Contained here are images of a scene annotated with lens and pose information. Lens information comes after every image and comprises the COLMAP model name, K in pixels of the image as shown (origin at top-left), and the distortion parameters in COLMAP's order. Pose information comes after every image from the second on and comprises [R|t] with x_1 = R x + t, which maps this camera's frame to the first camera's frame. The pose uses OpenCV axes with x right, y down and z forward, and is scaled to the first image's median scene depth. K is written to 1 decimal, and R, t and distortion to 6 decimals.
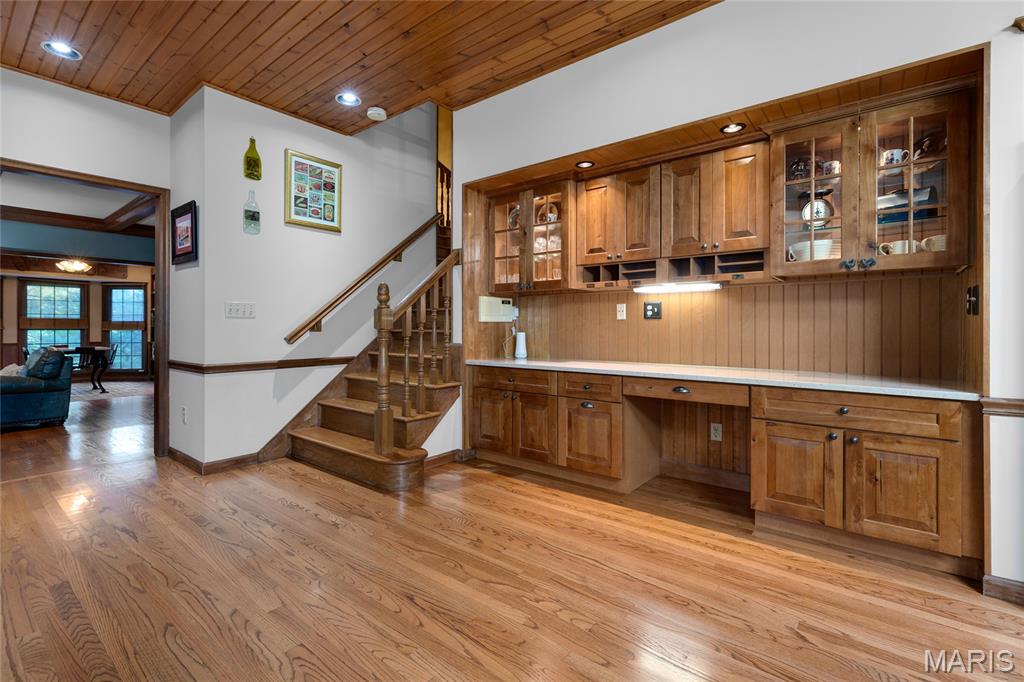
lens RADIAL K [[461.6, 0, 507.7], [0, 461.6, 334.7], [0, 0, 1]] dist [0.002876, 0.000666]
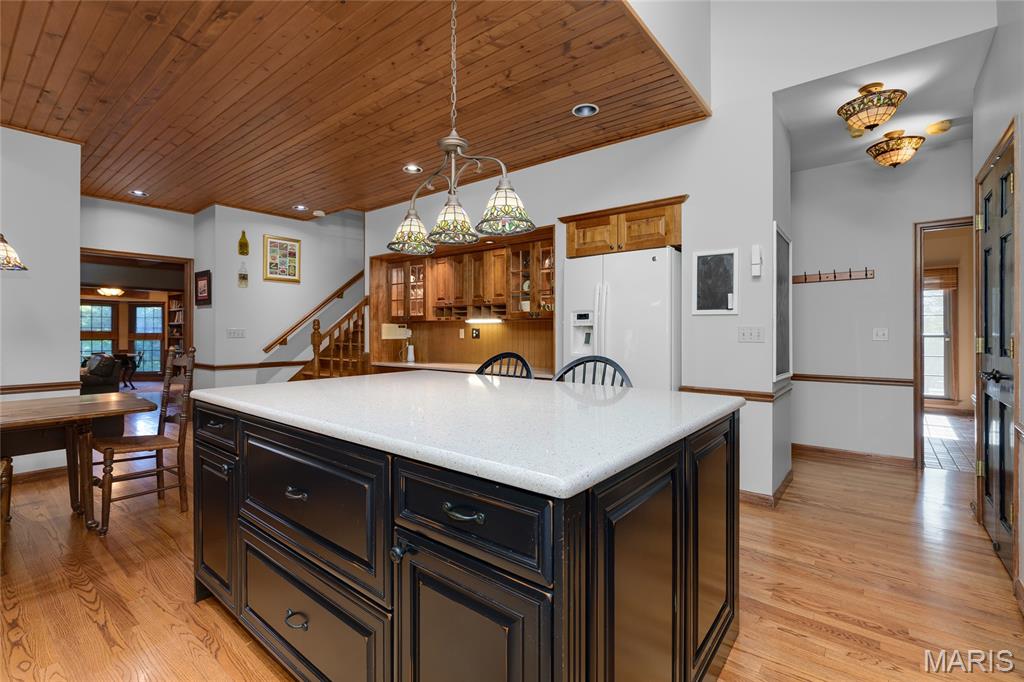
lens RADIAL K [[461.6, 0, 513.7], [0, 461.6, 336.7], [0, 0, 1]] dist [0.002876, 0.000666]
pose [[0.999989, -0.002536, 0.004054, 0.405861], [0.002559, 0.999981, -0.005616, -0.026173], [-0.004039, 0.005626, 0.999976, -0.654904]]
